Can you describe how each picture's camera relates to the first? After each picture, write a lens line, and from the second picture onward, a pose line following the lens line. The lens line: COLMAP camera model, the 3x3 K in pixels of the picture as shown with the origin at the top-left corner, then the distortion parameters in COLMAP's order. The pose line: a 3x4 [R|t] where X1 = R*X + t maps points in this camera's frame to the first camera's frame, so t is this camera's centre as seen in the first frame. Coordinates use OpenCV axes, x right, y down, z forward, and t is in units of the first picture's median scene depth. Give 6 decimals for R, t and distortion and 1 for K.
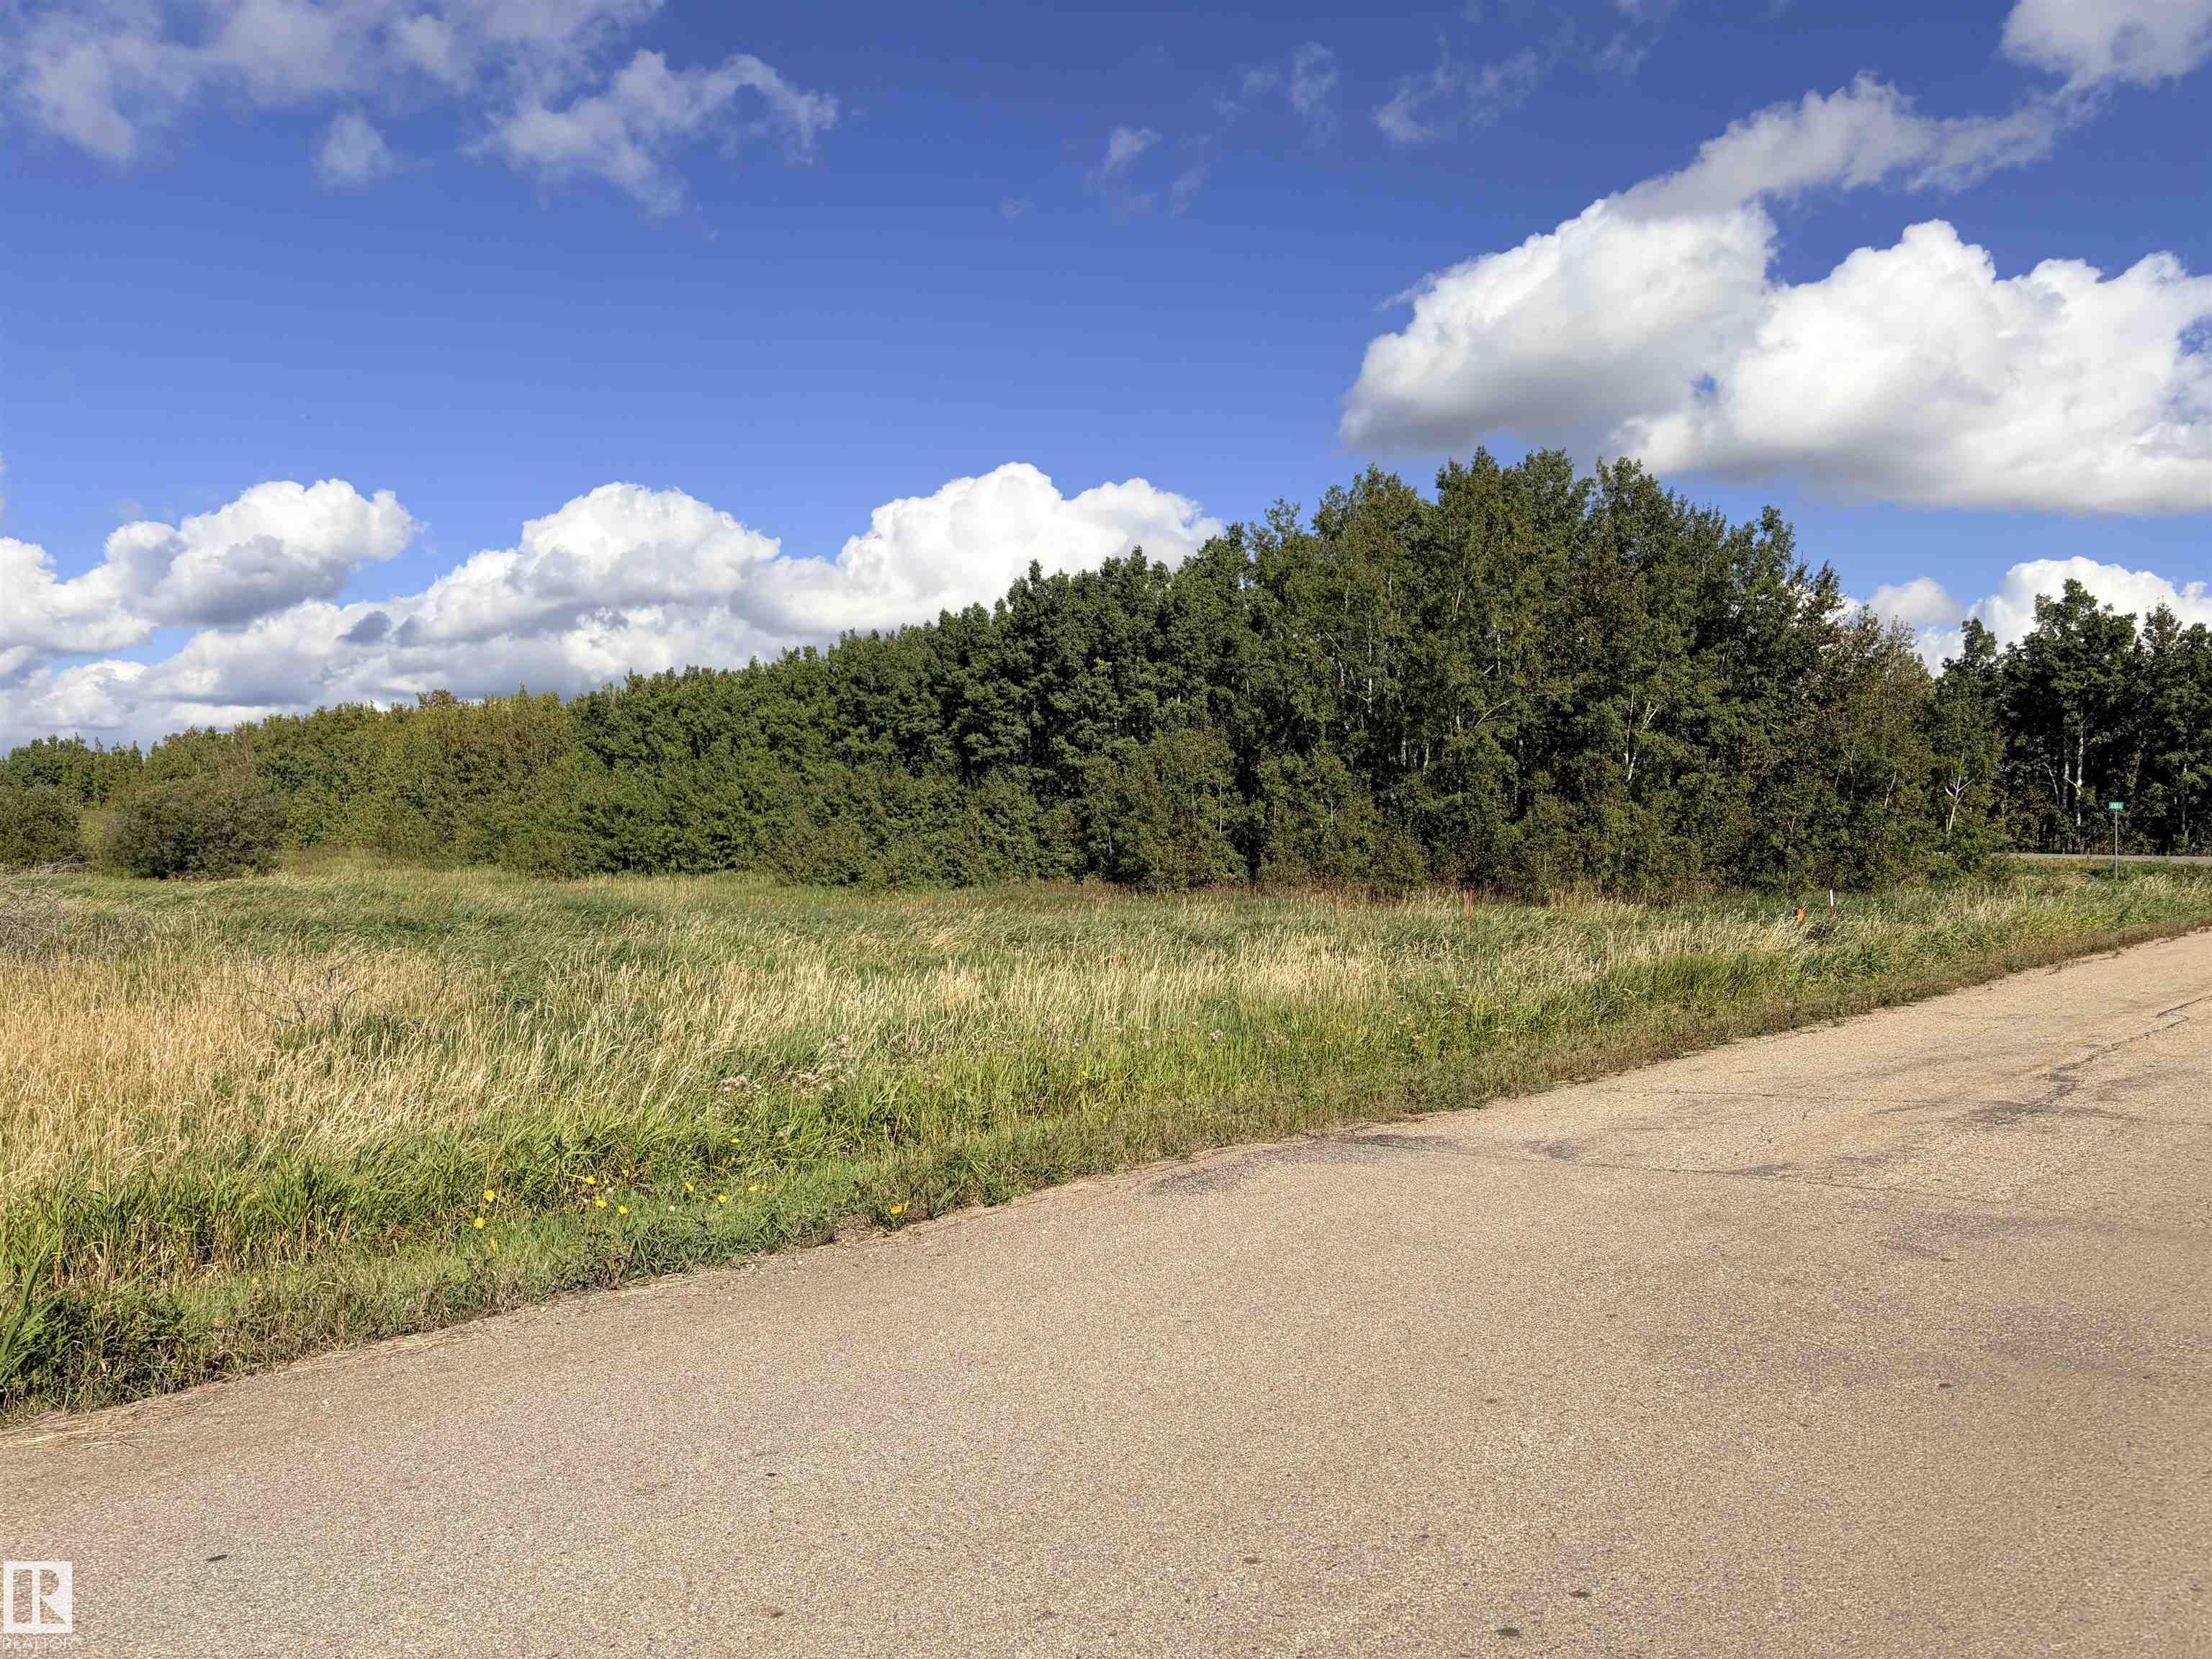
lens RADIAL K [[1726.1, 0, 1106.0], [0, 1726.1, 829.5], [0, 0, 1]] dist [0.099742, -0.089370]
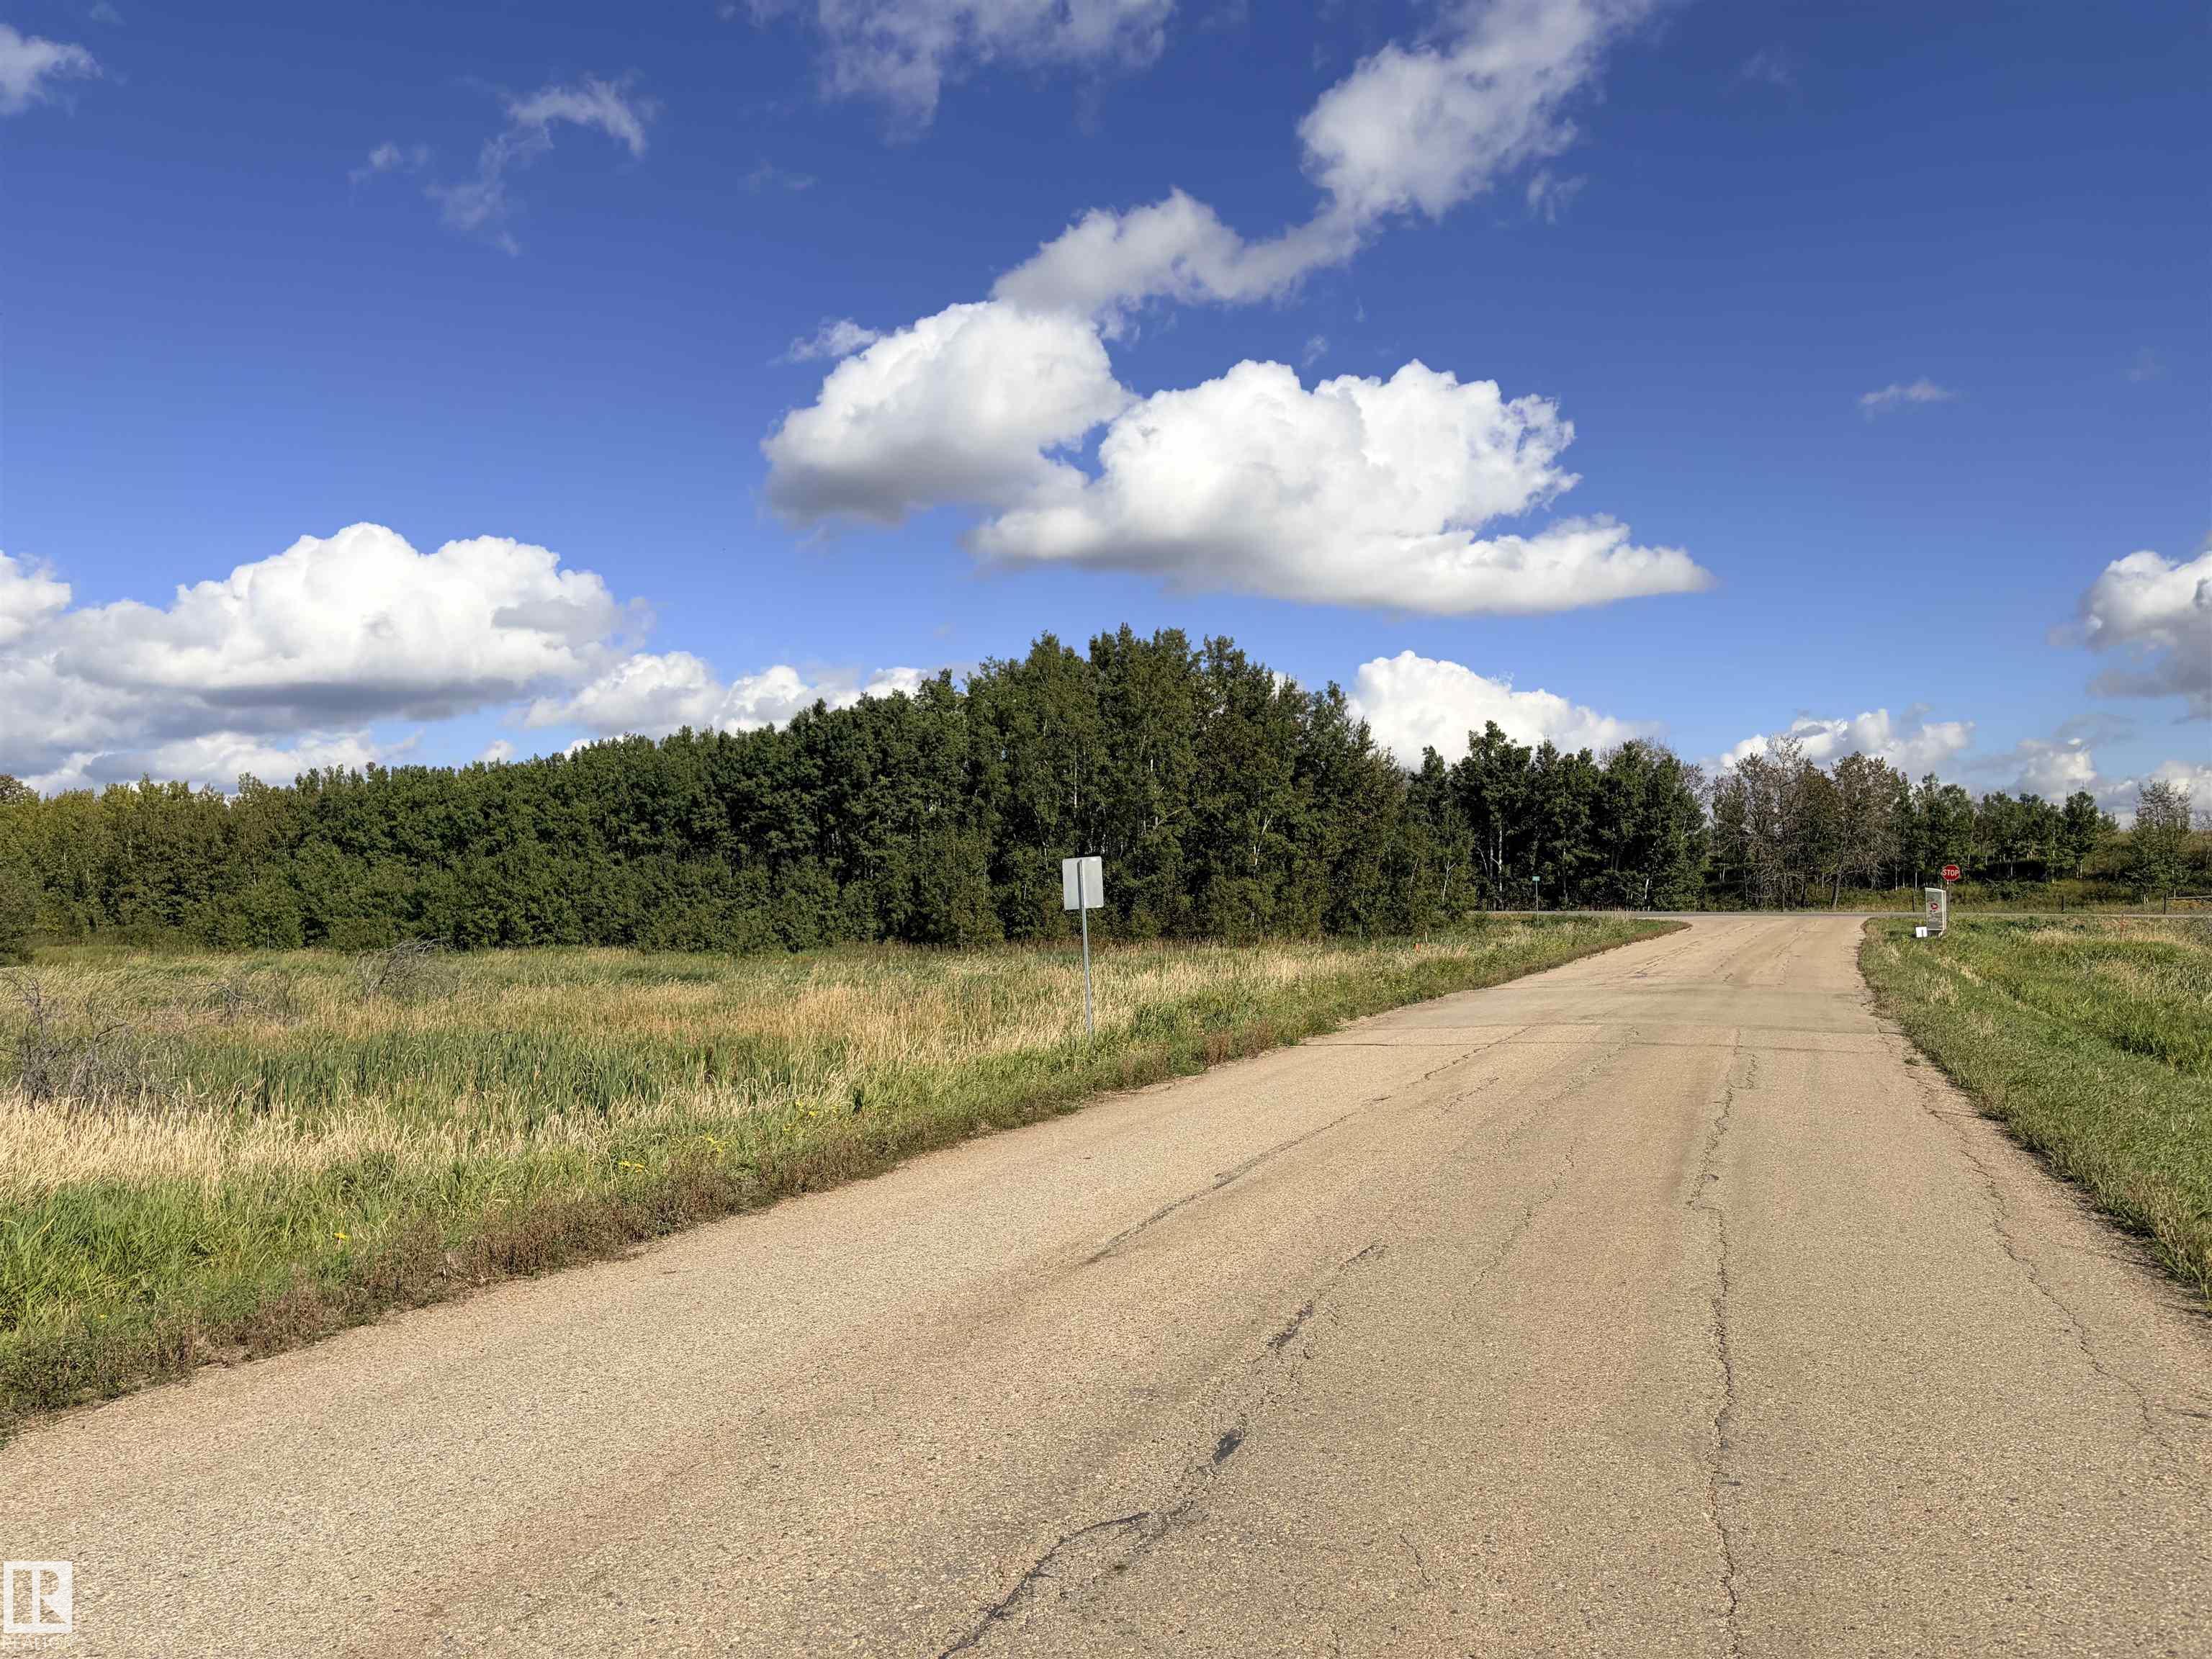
lens RADIAL K [[1726.1, 0, 1106.0], [0, 1726.1, 829.5], [0, 0, 1]] dist [0.099742, -0.089370]
pose [[0.936337, -0.001108, 0.351101, -0.295885], [0.015526, 0.999147, -0.038254, -0.003836], [-0.350759, 0.041270, 0.935556, -0.286074]]
